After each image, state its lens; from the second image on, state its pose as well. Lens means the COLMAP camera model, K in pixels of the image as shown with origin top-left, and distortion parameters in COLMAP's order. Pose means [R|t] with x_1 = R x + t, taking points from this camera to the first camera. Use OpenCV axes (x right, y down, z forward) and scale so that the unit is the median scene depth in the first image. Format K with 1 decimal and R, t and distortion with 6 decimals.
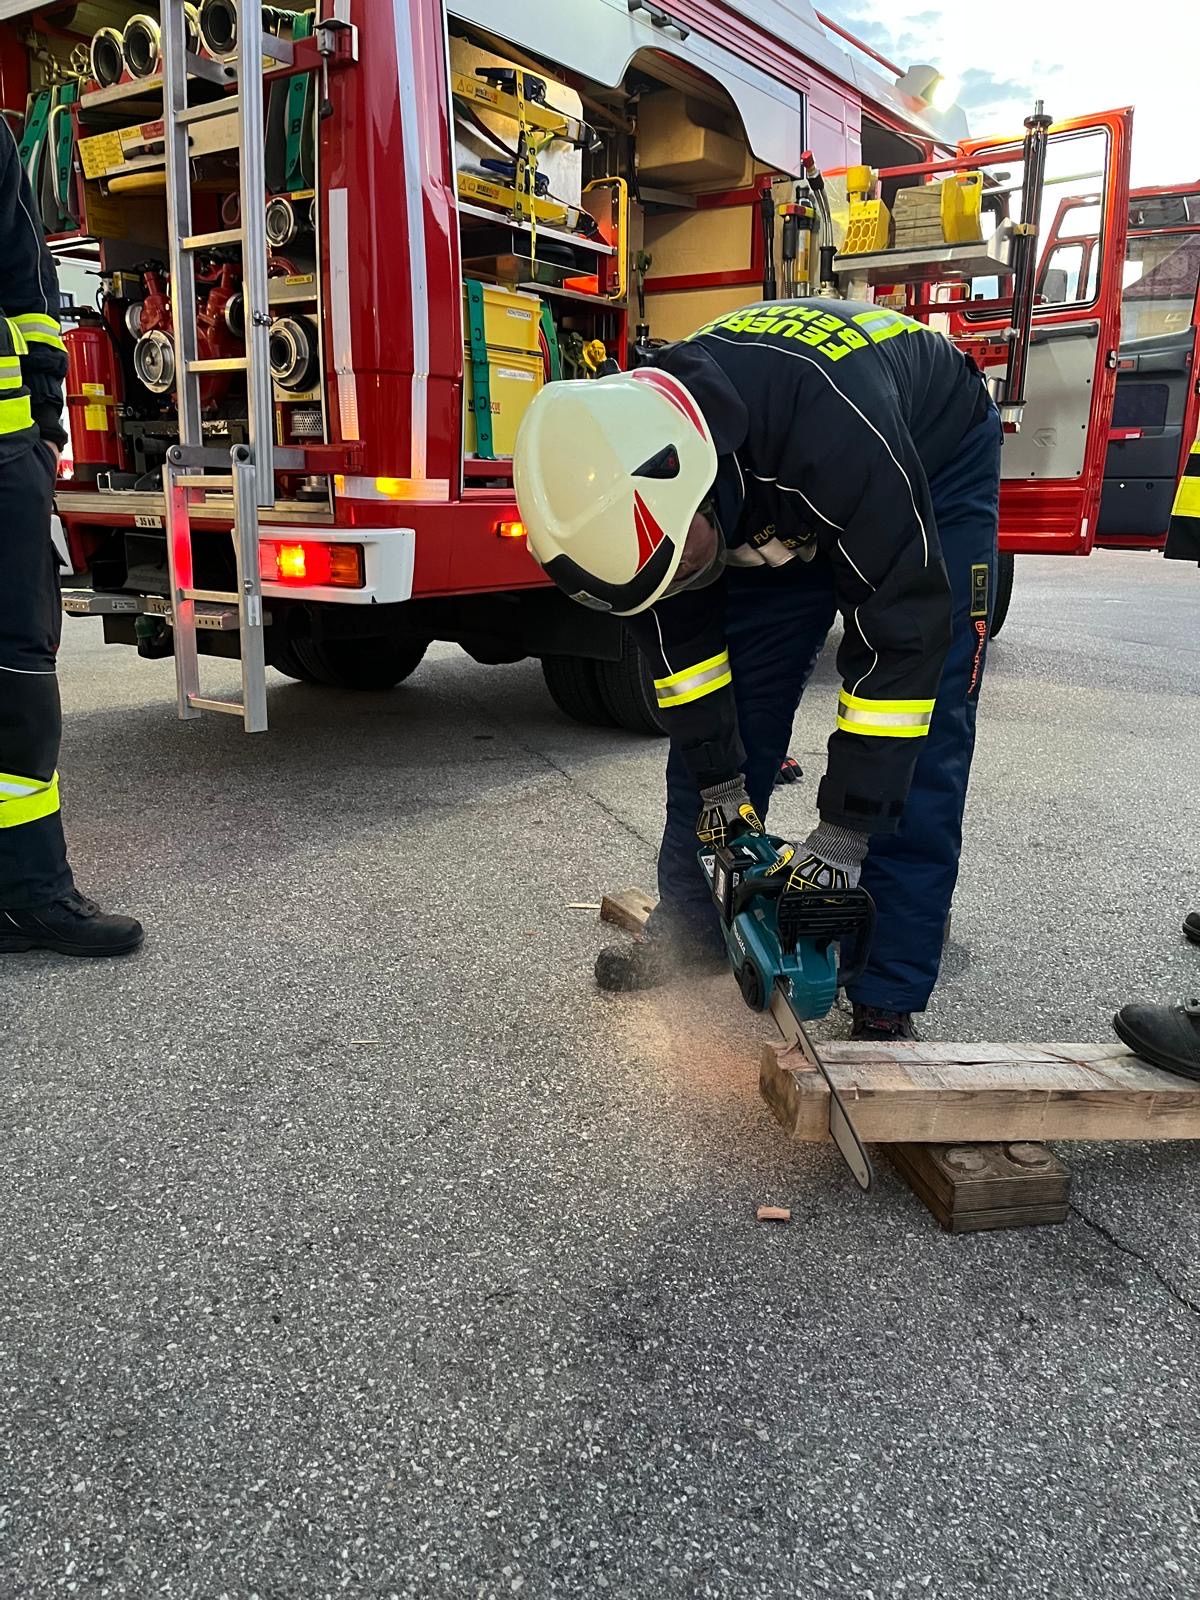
lens RADIAL K [[1273.1, 0, 600.0], [0, 1273.1, 800.0], [0, 0, 1]] dist [-0.000519, 0.000114]
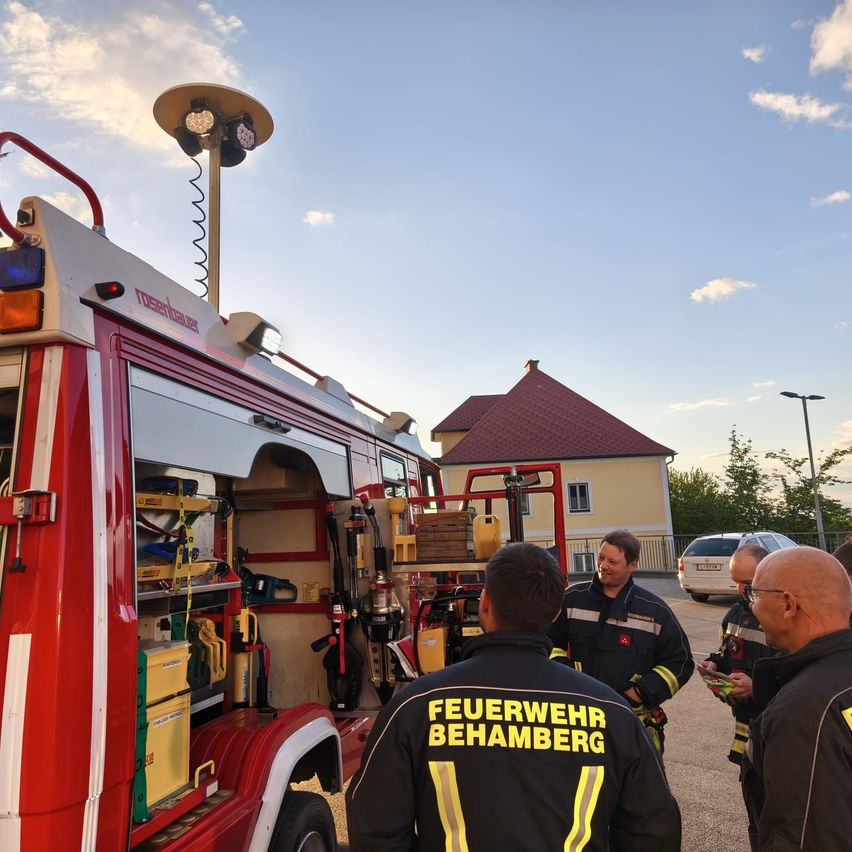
lens RADIAL K [[764.7, 0, 426.0], [0, 764.7, 426.0], [0, 0, 1]] dist [0.110550, -0.000685]
pose [[0.928941, 0.005827, 0.370182, -0.097838], [0.139580, 0.920581, -0.364757, -0.249229], [-0.342908, 0.390508, 0.854352, 0.197800]]
